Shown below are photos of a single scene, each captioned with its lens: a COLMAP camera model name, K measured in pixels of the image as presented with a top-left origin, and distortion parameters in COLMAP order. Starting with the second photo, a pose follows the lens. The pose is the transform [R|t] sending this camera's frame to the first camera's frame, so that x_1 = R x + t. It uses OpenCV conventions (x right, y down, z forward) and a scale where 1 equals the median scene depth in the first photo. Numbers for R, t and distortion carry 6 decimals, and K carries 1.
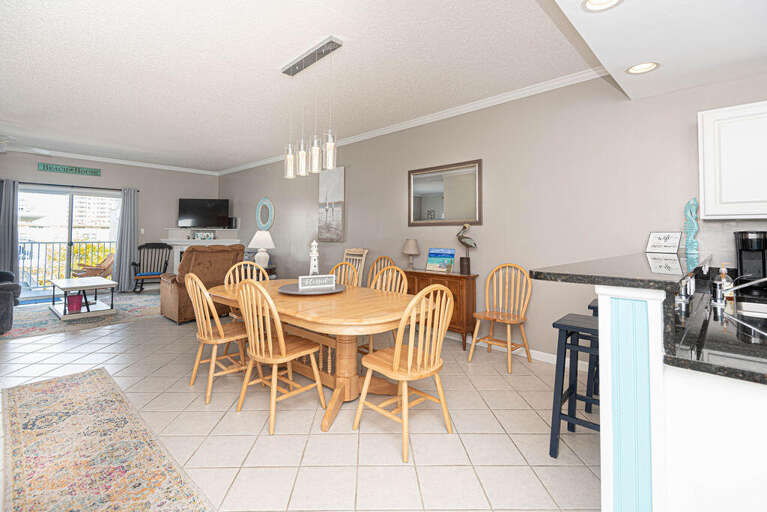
lens RADIAL K [[360.1, 0, 375.1], [0, 360.1, 223.9], [0, 0, 1]] dist [0.003038, 0.000582]
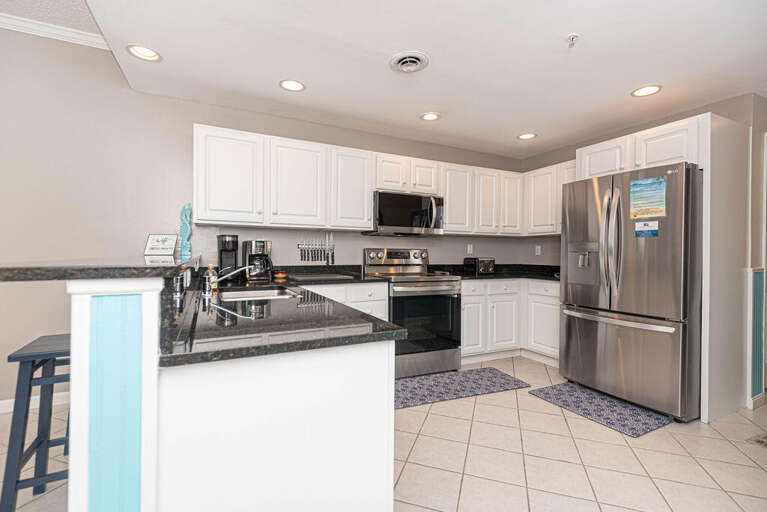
lens RADIAL K [[351.2, 0, 380.7], [0, 351.2, 253.5], [0, 0, 1]] dist [0.006821, -0.000445]
pose [[0.332068, -0.003442, 0.943249, 0.103824], [-0.037904, 0.999137, 0.016989, 0.047435], [-0.942494, -0.041395, 0.331651, 0.132641]]
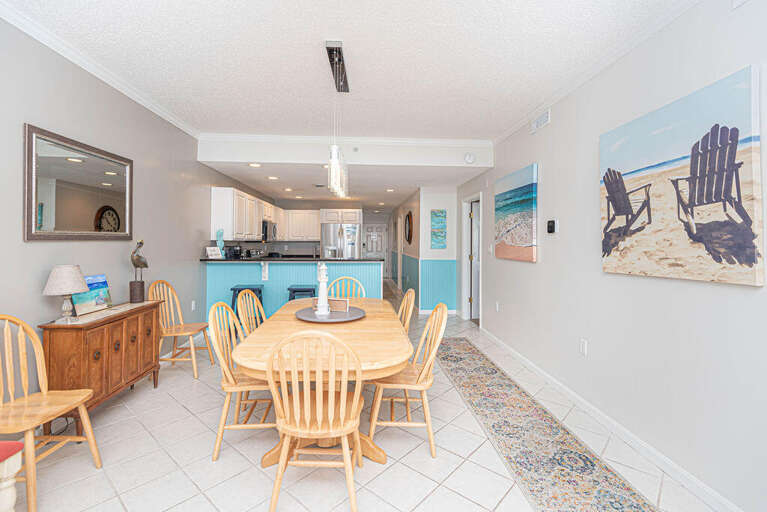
lens RADIAL K [[380.0, 0, 380.7], [0, 380.0, 231.6], [0, 0, 1]] dist [0.000250, -0.000108]
pose [[-0.748394, 0.002867, 0.663249, -1.329723], [-0.034160, 0.998497, -0.042862, 0.003005], [-0.662375, -0.054734, -0.747171, 2.357805]]
